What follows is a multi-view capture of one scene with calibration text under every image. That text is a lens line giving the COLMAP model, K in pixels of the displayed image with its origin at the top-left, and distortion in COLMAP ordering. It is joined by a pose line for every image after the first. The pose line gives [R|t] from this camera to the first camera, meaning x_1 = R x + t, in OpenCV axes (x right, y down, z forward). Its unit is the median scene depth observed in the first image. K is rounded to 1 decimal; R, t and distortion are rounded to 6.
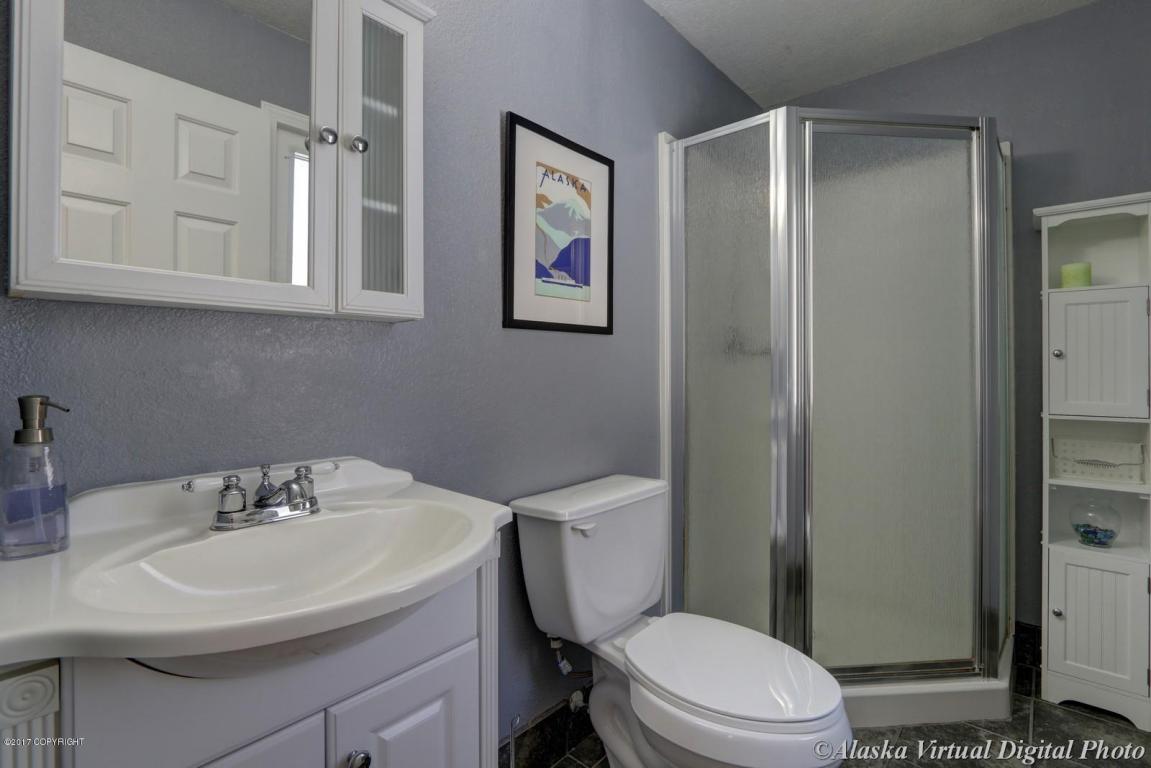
lens RADIAL K [[535.1, 0, 574.8], [0, 535.1, 371.4], [0, 0, 1]] dist [-0.016771, 0.000300]
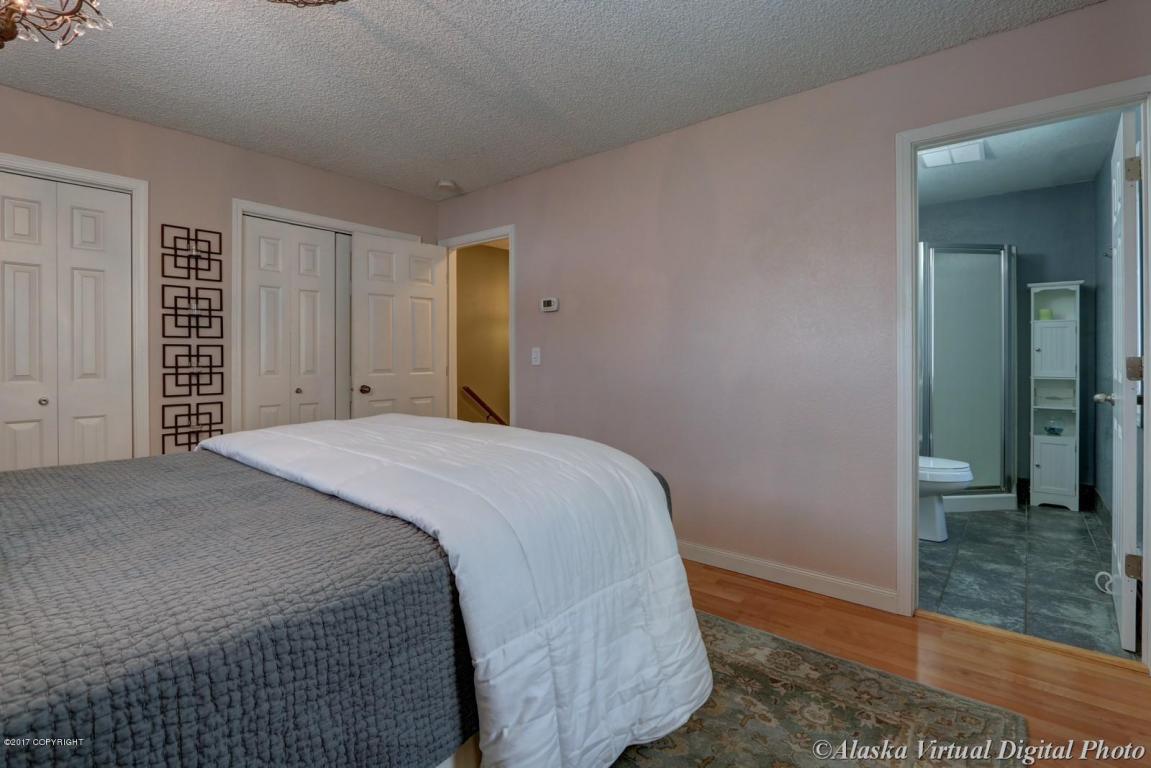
lens RADIAL K [[535.1, 0, 574.8], [0, 535.1, 371.4], [0, 0, 1]] dist [-0.016771, 0.000300]
pose [[0.999799, 0.001349, 0.020027, -1.087355], [-0.001488, 0.999975, 0.006900, 0.044923], [-0.020017, -0.006928, 0.999776, -1.195371]]
